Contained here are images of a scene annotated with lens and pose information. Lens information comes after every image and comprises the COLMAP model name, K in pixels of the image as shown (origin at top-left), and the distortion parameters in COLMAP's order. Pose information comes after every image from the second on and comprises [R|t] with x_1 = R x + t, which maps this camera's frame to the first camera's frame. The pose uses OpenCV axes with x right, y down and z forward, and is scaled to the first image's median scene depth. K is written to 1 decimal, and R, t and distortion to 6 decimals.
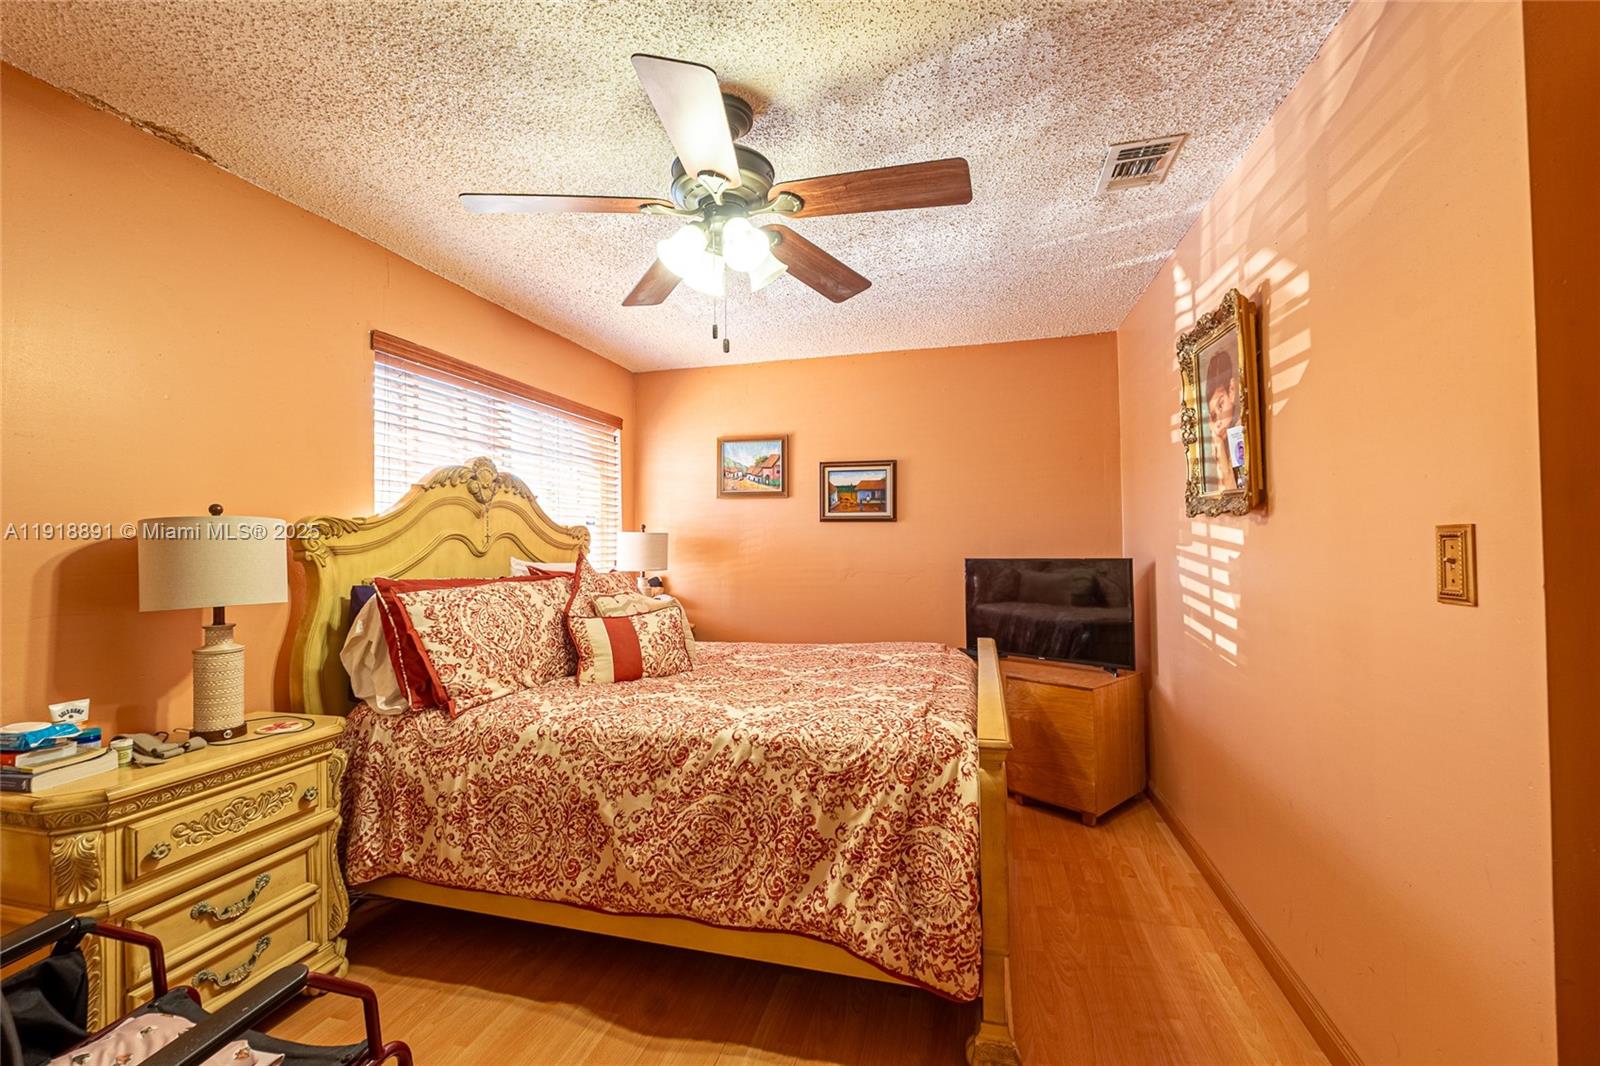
lens RADIAL K [[673.1, 0, 793.1], [0, 673.1, 531.0], [0, 0, 1]] dist [-0.004193, -0.000438]
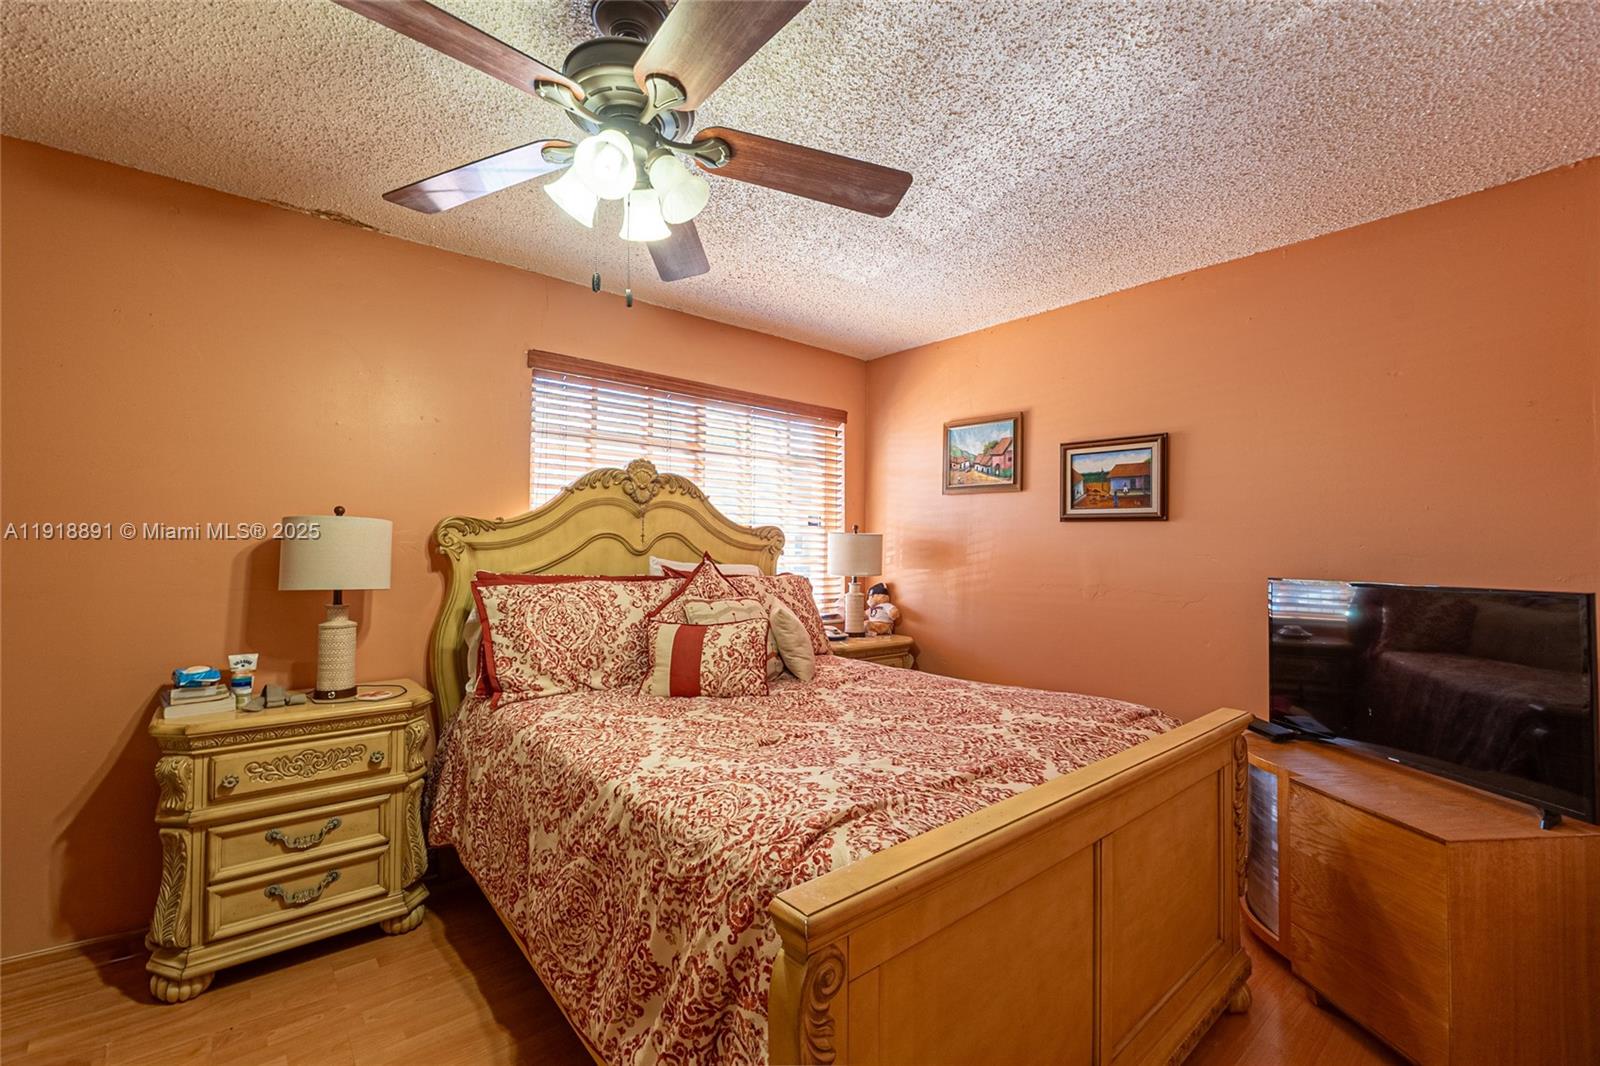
lens RADIAL K [[673.1, 0, 795.6], [0, 673.1, 530.7], [0, 0, 1]] dist [-0.004193, -0.000438]
pose [[0.820838, 0.005300, -0.571136, 0.393687], [-0.007585, 0.999970, -0.001623, 0.000279], [0.571110, 0.005665, 0.820854, 0.347252]]
